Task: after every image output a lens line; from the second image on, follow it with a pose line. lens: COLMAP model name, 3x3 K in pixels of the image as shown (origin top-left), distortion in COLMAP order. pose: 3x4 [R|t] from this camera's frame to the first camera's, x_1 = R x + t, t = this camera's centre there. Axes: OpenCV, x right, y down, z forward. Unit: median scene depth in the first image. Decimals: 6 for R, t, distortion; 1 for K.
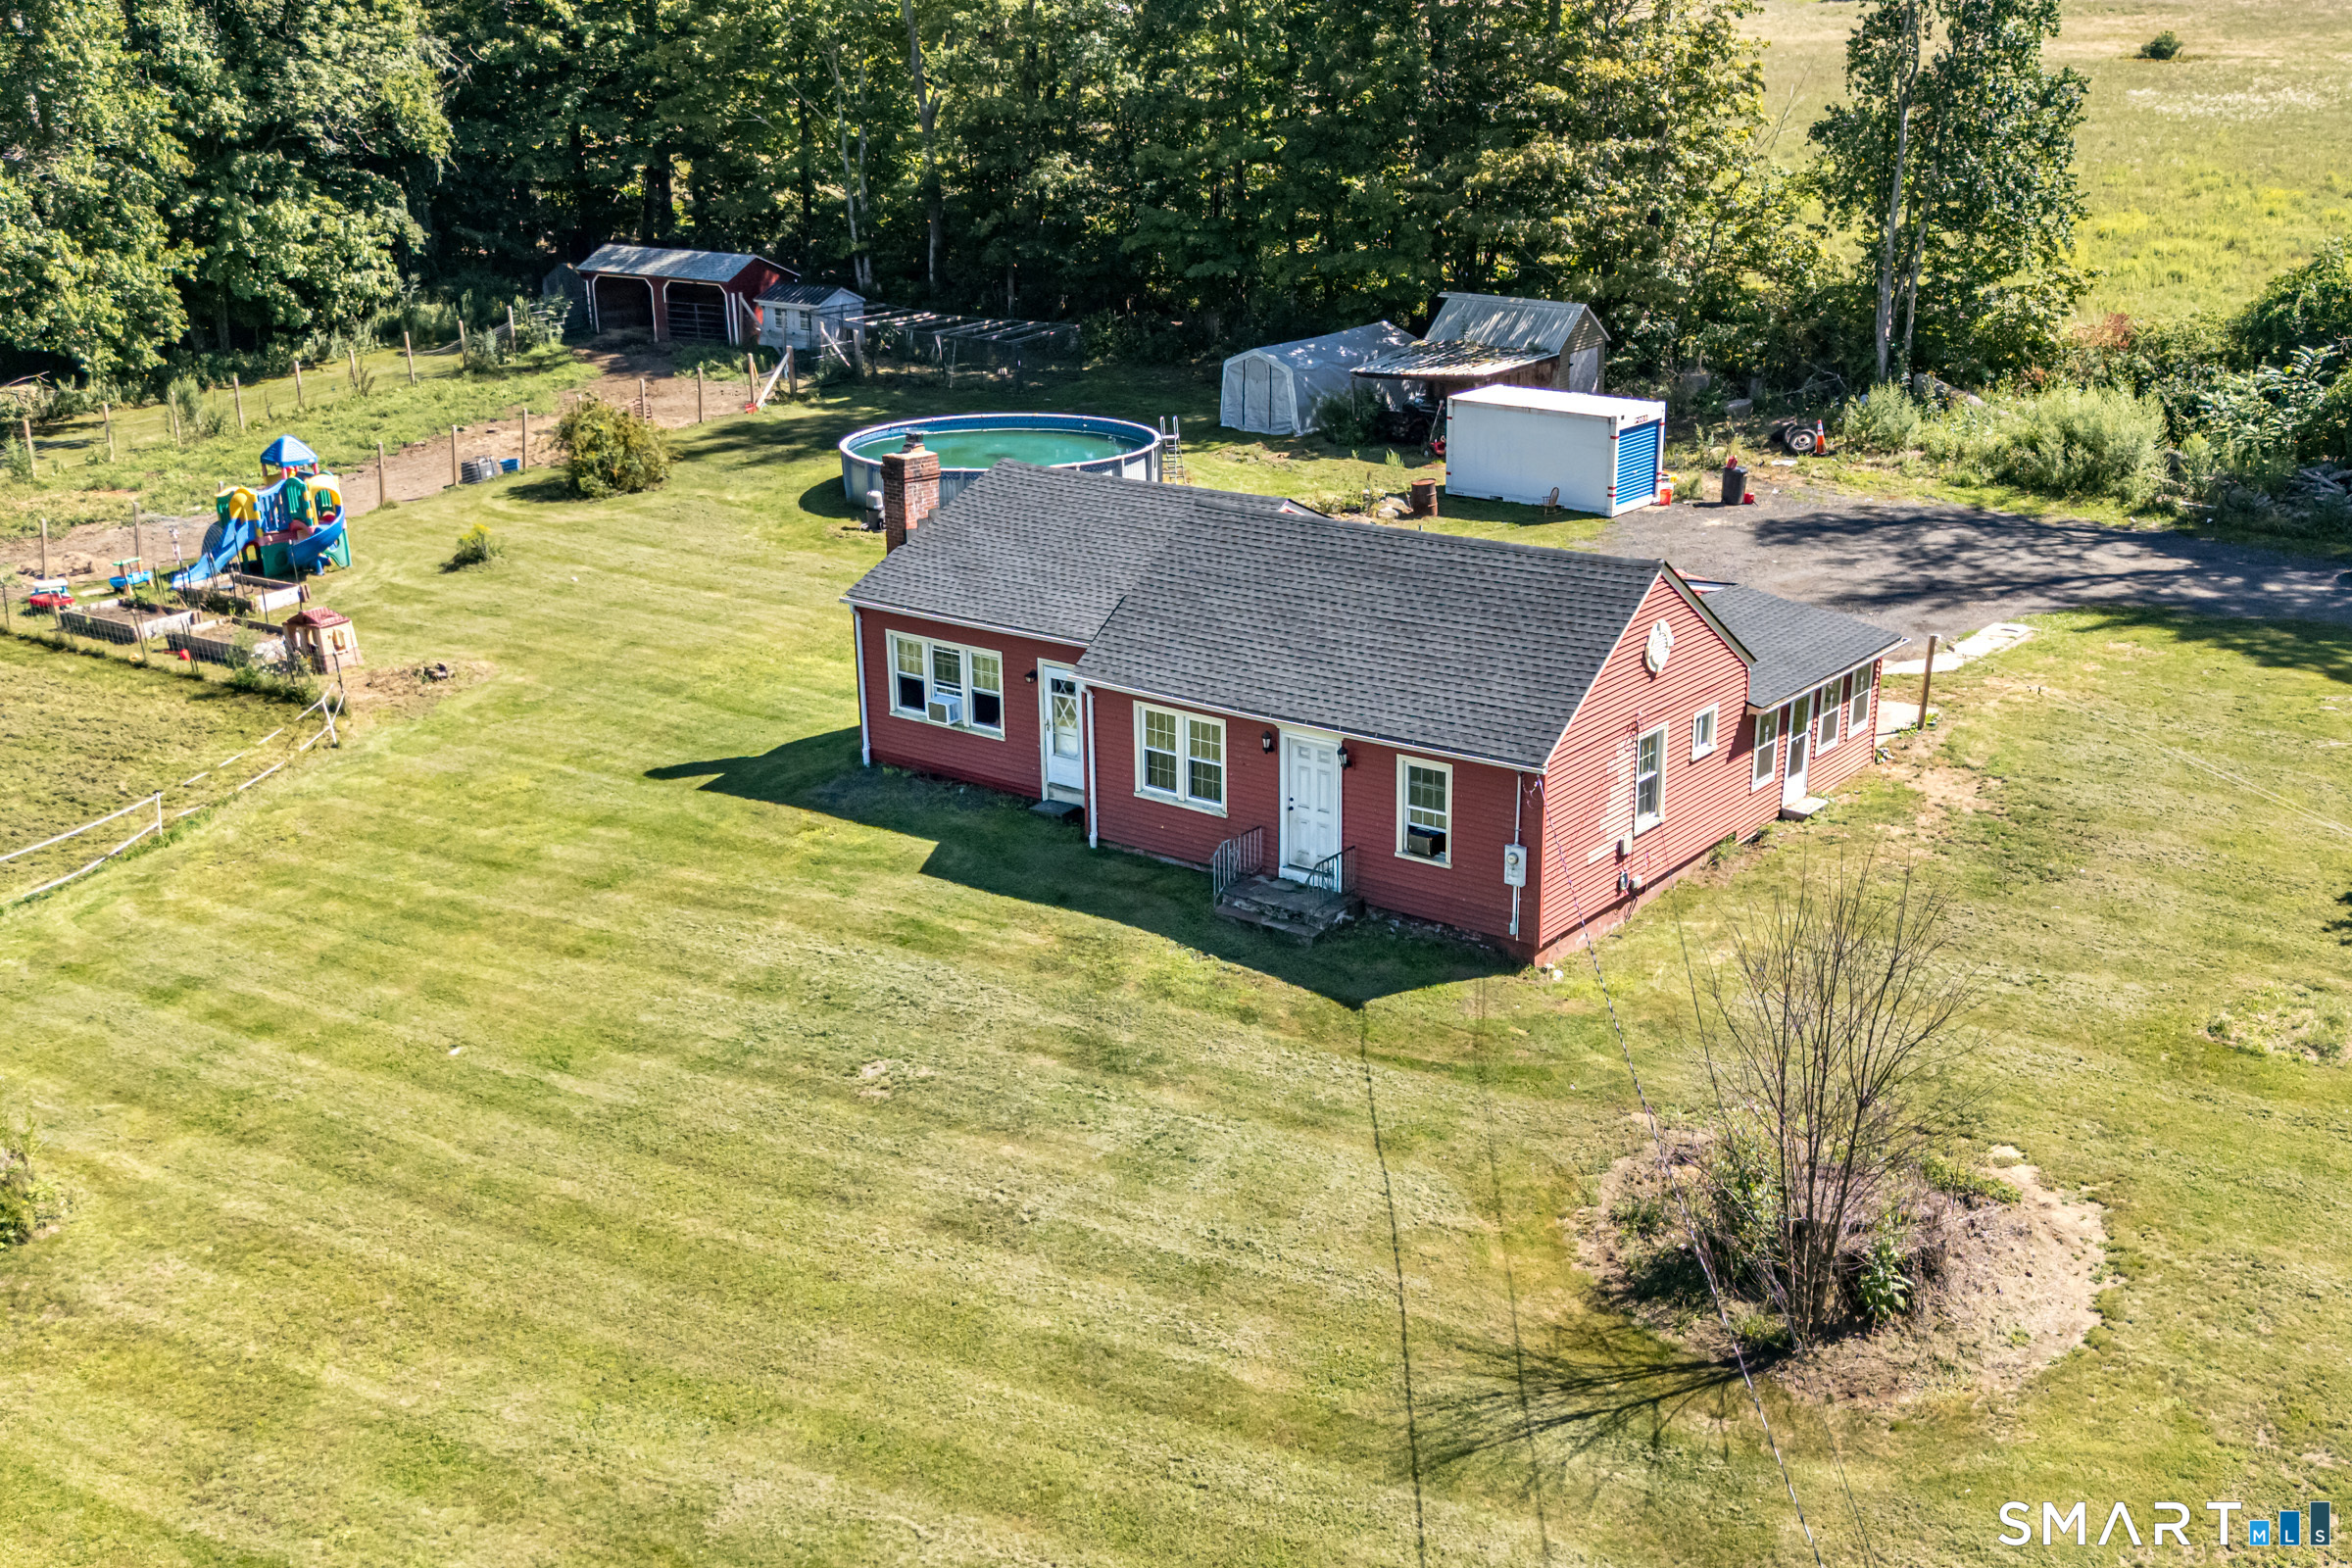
lens RADIAL K [[2452.9, 0, 1233.0], [0, 2452.9, 791.9], [0, 0, 1]] dist [0.146044, -0.310792]
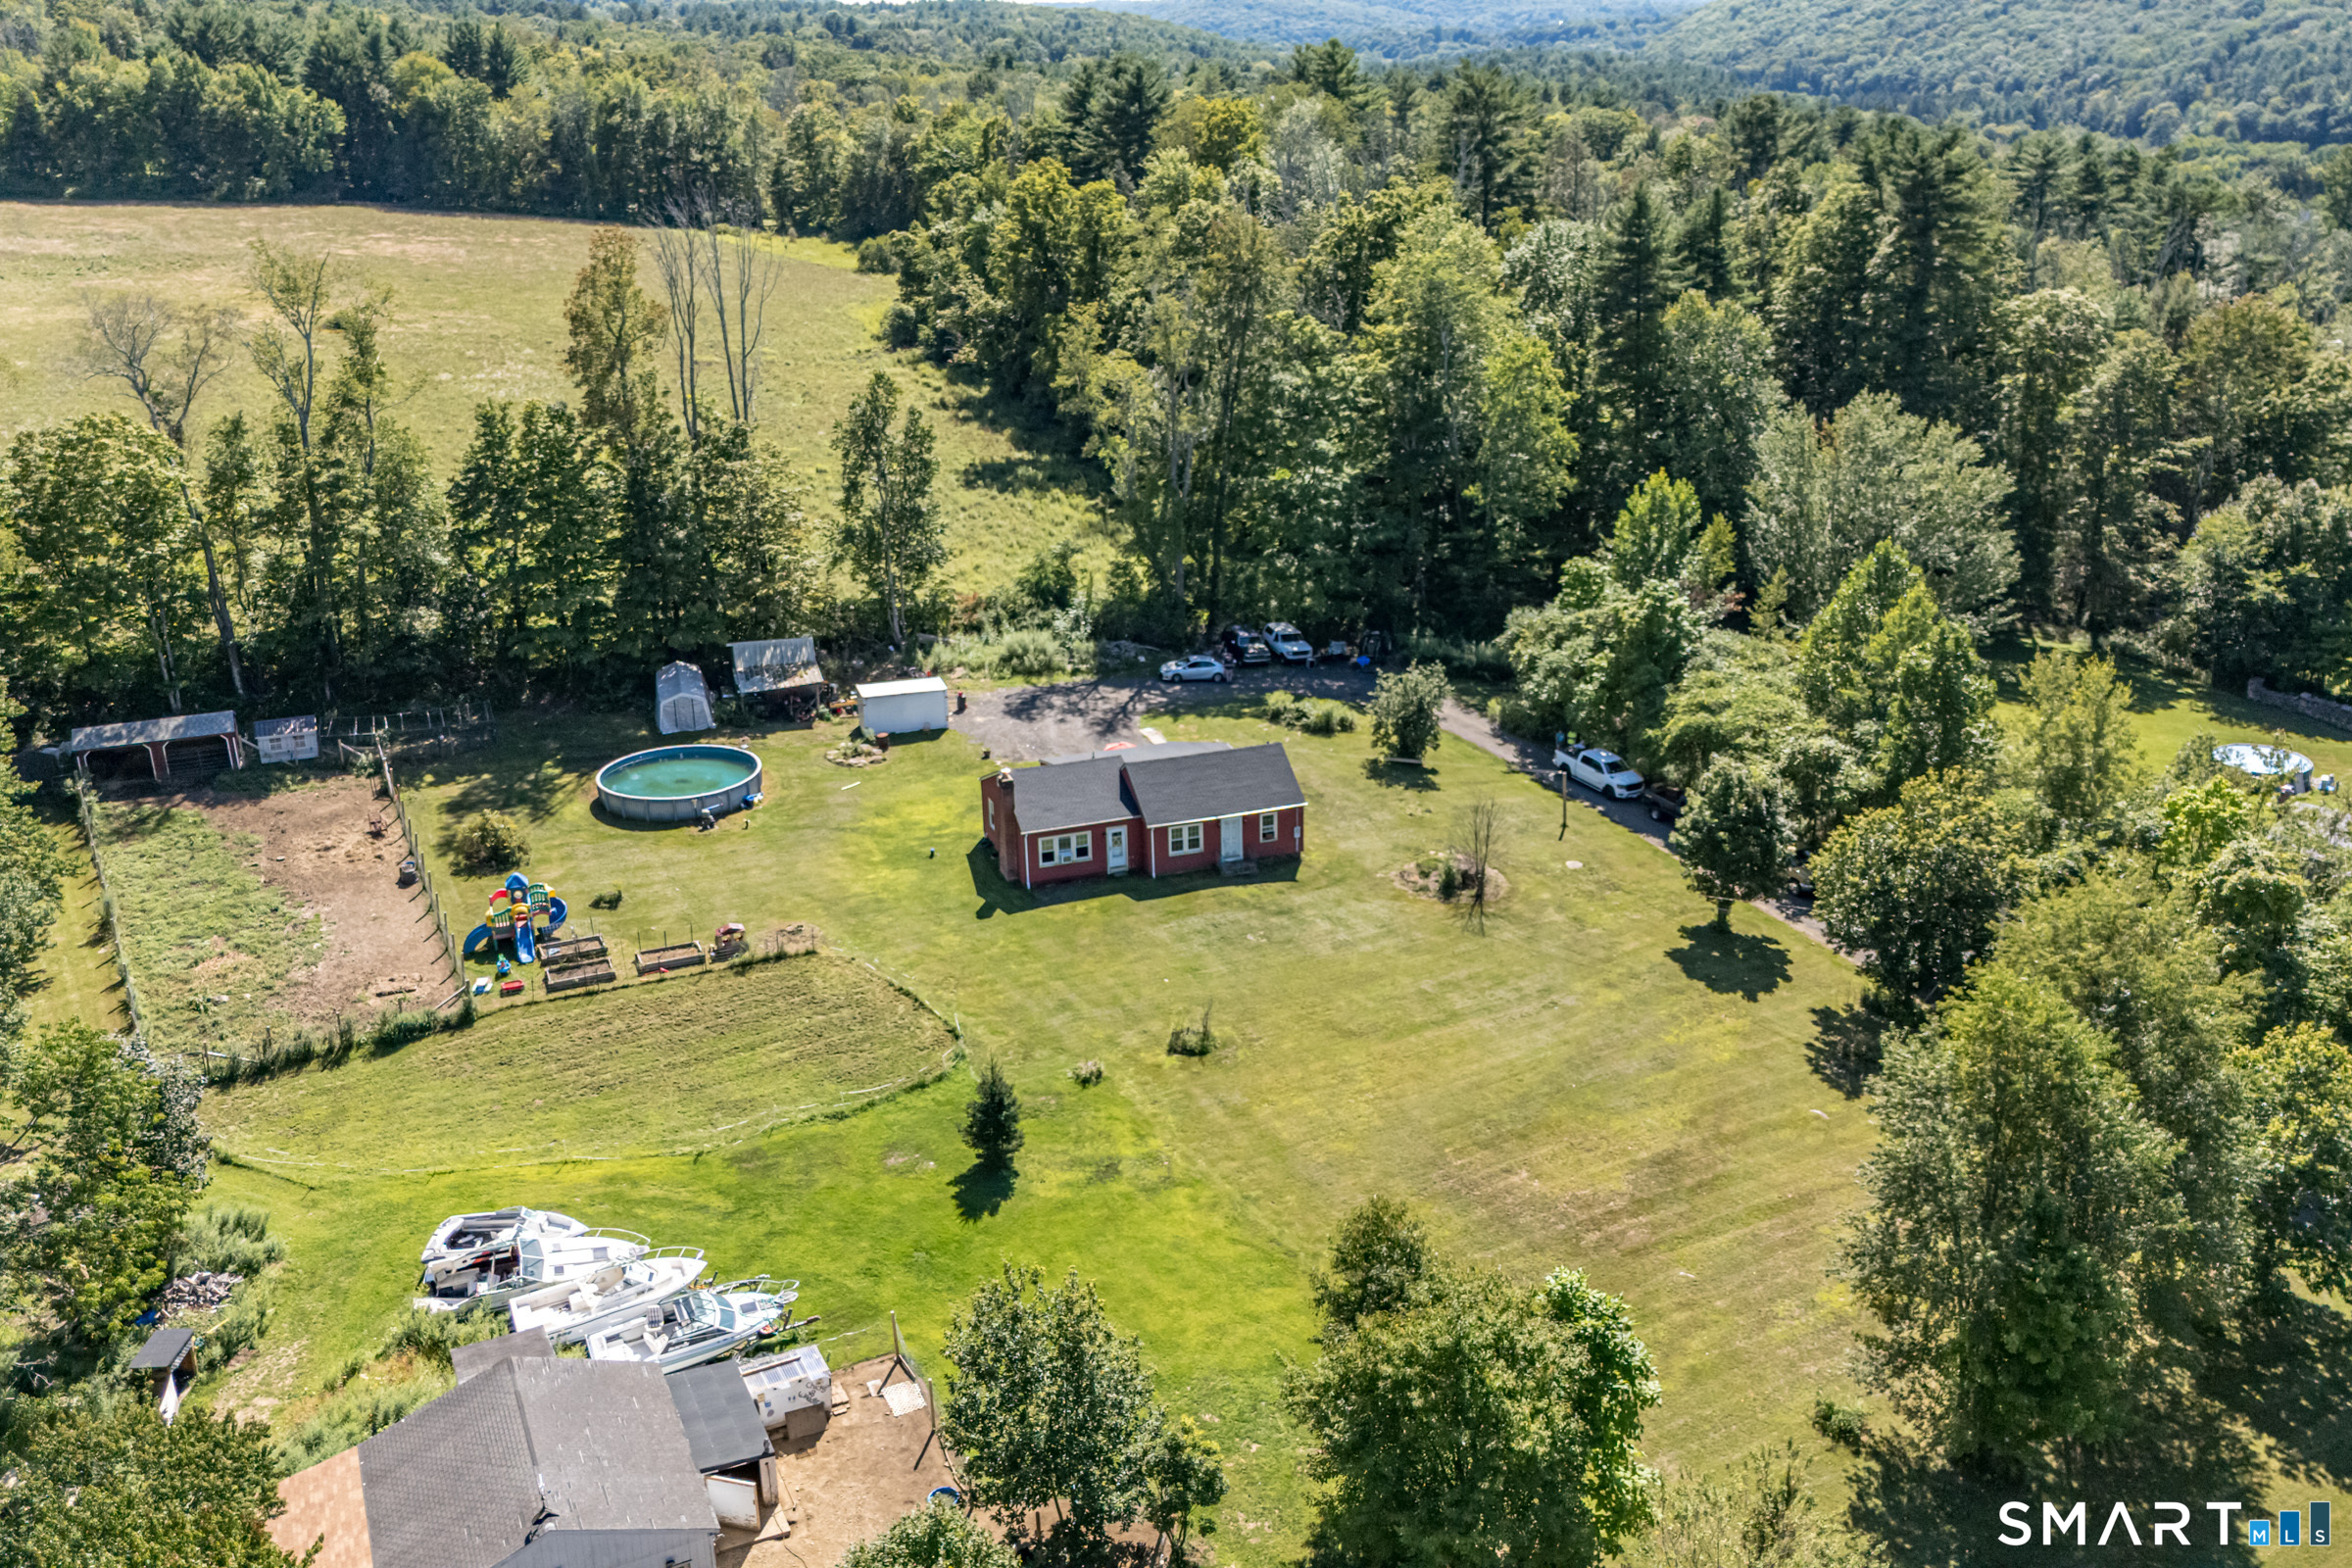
lens RADIAL K [[2044.3, 0, 1254.2], [0, 2044.3, 777.0], [0, 0, 1]] dist [0.130005, -0.281495]
pose [[0.525540, -0.287257, 0.800806, -1.350897], [0.263257, 0.949985, 0.168003, -0.333691], [-0.809014, 0.122526, 0.574878, -0.406265]]
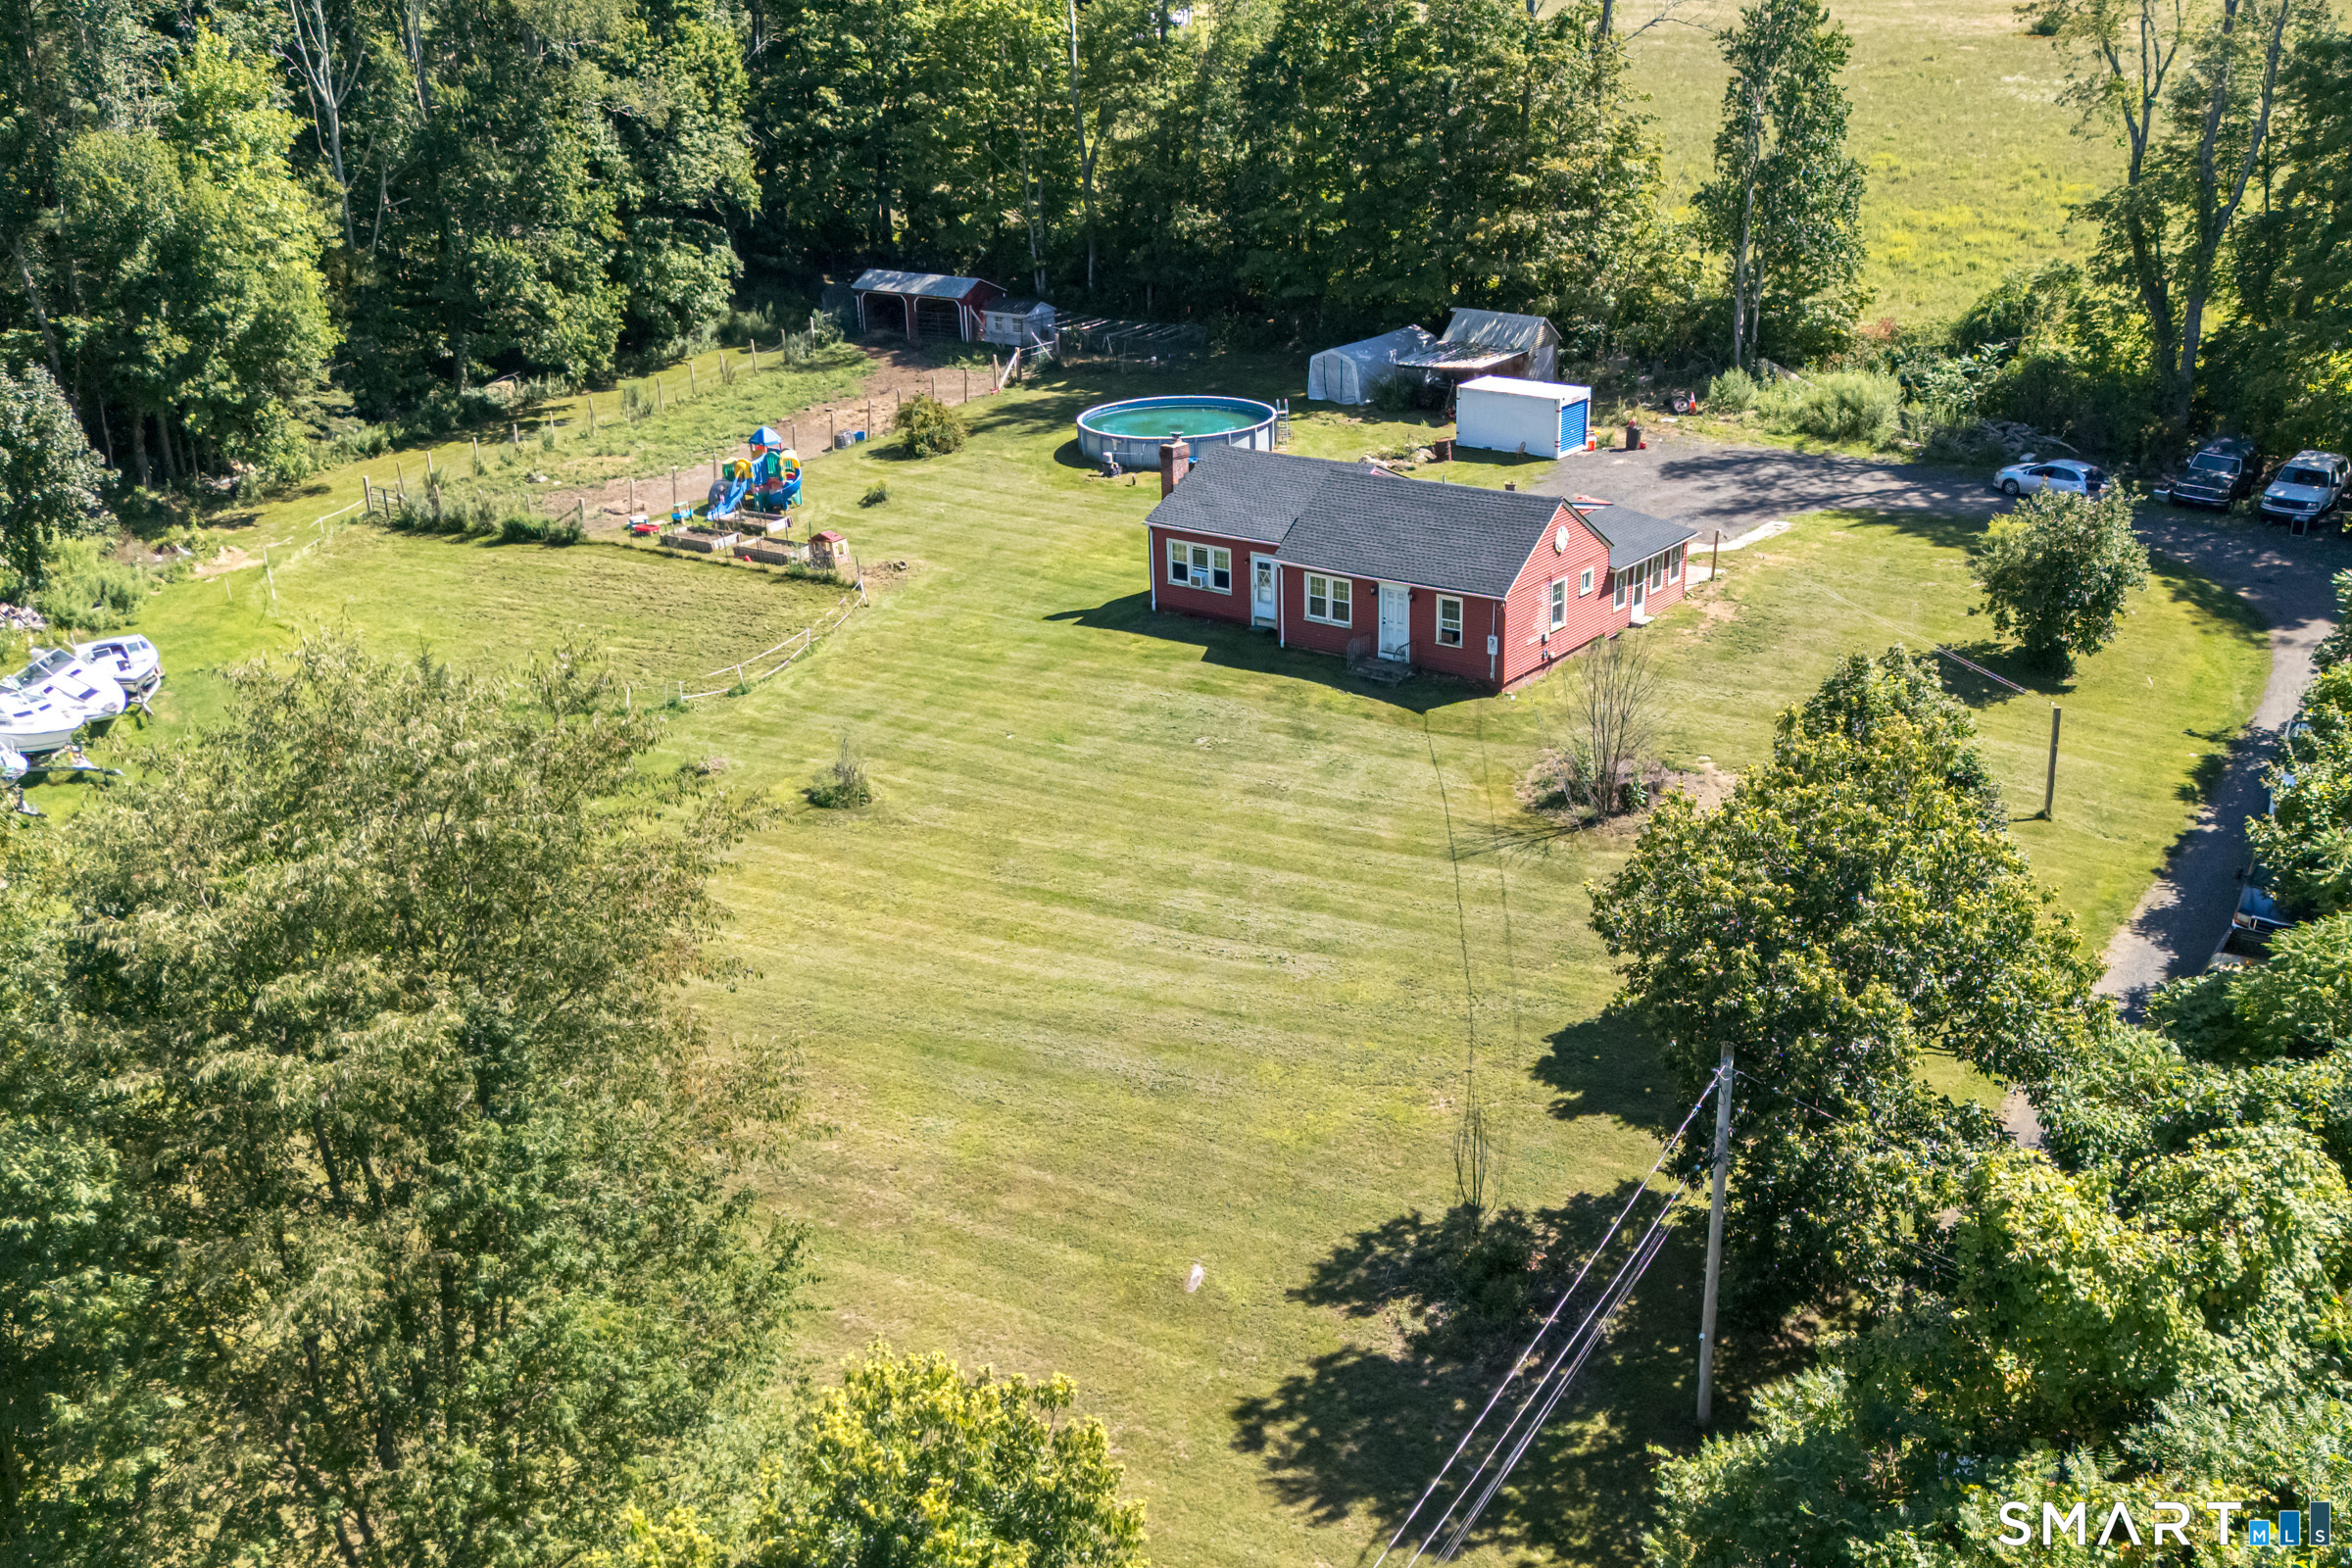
lens RADIAL K [[2390.0, 0, 1193.8], [0, 2390.0, 842.9], [0, 0, 1]] dist [0.148137, -0.271234]
pose [[0.999654, -0.014733, -0.021786, -0.059269], [0.016125, 0.997745, 0.065148, 0.035939], [0.020777, -0.065477, 0.997638, -0.637743]]
